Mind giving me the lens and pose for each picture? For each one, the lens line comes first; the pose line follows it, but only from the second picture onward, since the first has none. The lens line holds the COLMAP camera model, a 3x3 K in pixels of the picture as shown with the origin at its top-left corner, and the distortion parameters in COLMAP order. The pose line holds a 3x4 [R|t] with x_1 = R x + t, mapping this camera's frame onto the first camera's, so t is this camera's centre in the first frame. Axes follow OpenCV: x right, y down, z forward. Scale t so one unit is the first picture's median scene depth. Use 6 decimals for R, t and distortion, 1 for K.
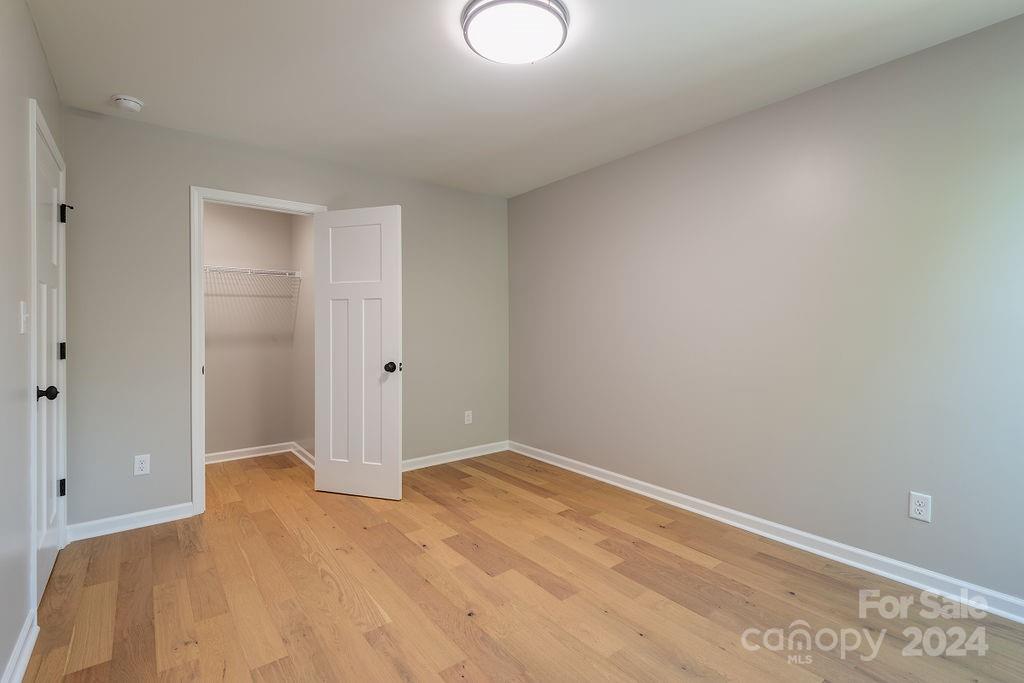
lens RADIAL K [[479.1, 0, 511.4], [0, 479.1, 334.3], [0, 0, 1]] dist [0.007330, -0.002651]
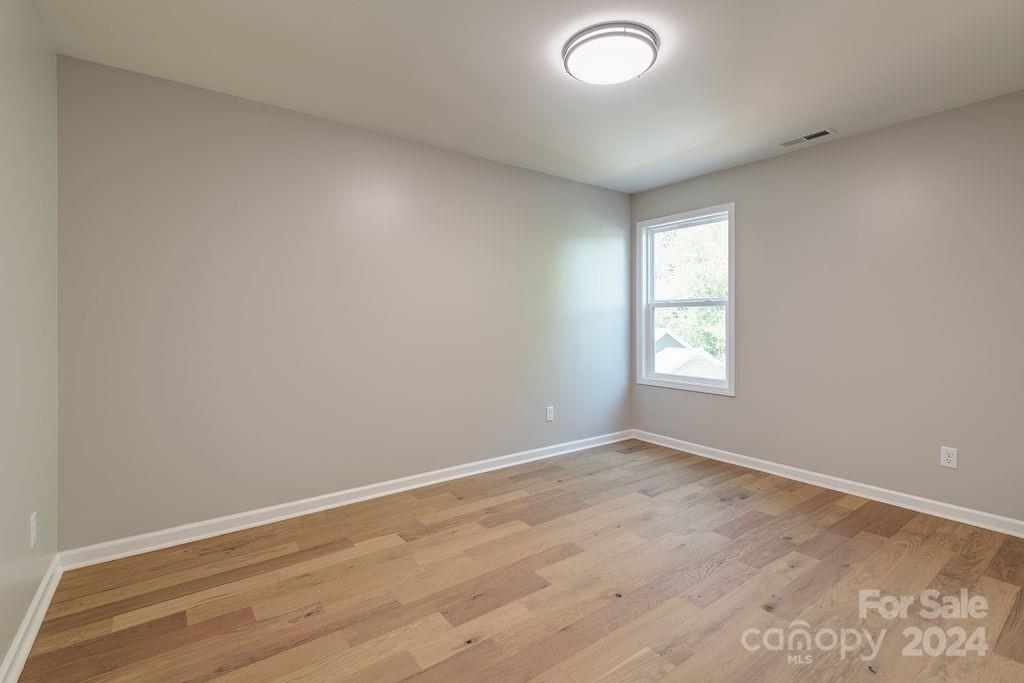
lens RADIAL K [[479.1, 0, 512.4], [0, 479.1, 339.2], [0, 0, 1]] dist [0.007330, -0.002651]
pose [[0.016975, -0.046559, 0.998771, -0.836111], [0.022377, 0.998683, 0.046175, -0.019000], [-0.999605, 0.021566, 0.017995, 0.909336]]
